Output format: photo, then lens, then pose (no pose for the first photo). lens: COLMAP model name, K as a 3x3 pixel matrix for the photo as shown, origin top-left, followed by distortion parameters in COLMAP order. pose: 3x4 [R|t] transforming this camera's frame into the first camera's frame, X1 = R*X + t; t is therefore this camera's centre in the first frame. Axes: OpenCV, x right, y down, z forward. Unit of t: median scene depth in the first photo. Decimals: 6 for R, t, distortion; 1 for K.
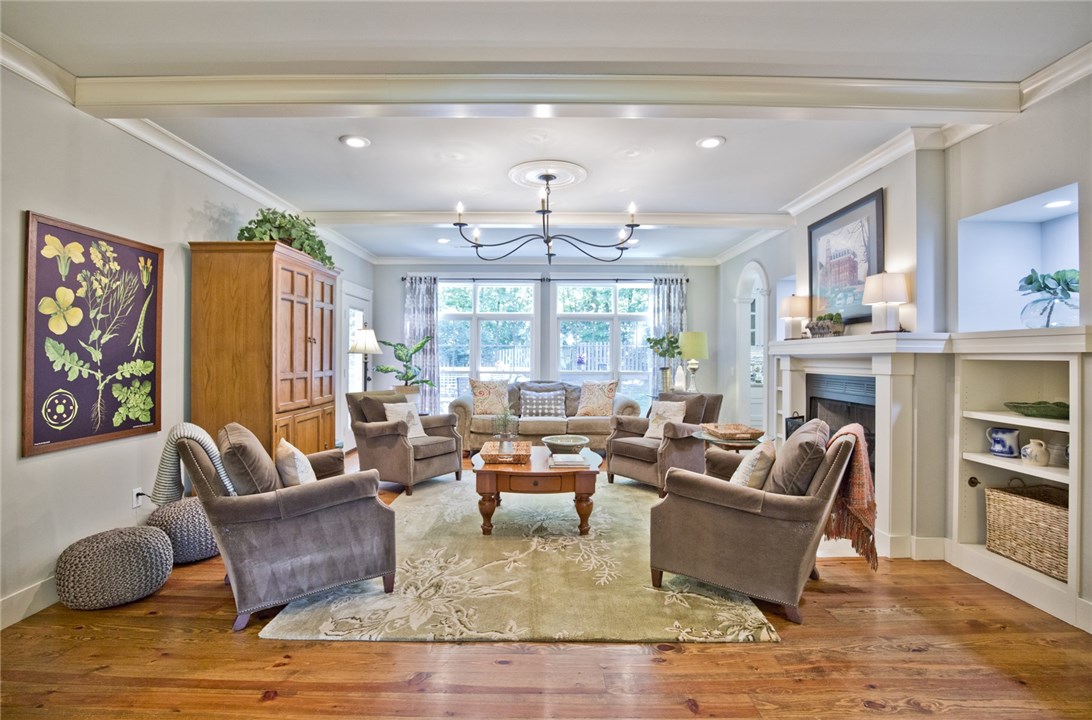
lens RADIAL K [[505.5, 0, 545.5], [0, 505.5, 357.1], [0, 0, 1]] dist [-0.031114, 0.004501]
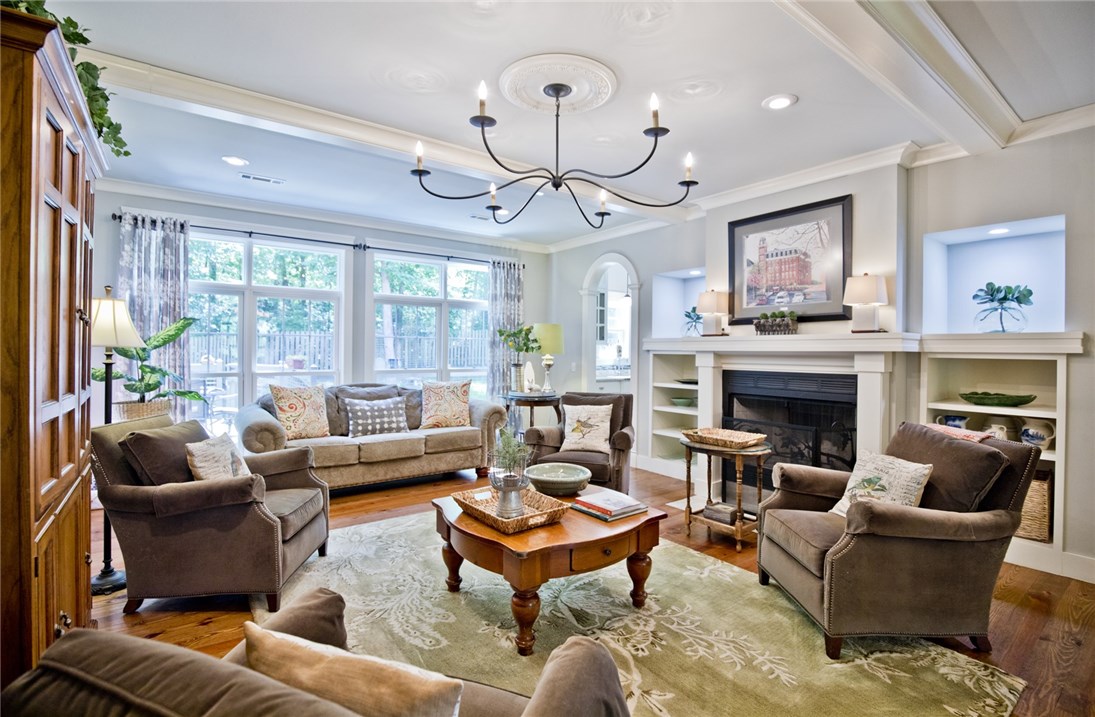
lens RADIAL K [[503.4, 0, 547.0], [0, 503.4, 353.8], [0, 0, 1]] dist [-0.028114, 0.002508]
pose [[0.805146, -0.002345, 0.593072, -0.379776], [-0.003740, 0.999952, 0.009031, -0.007594], [-0.593064, -0.009489, 0.805099, 0.434416]]
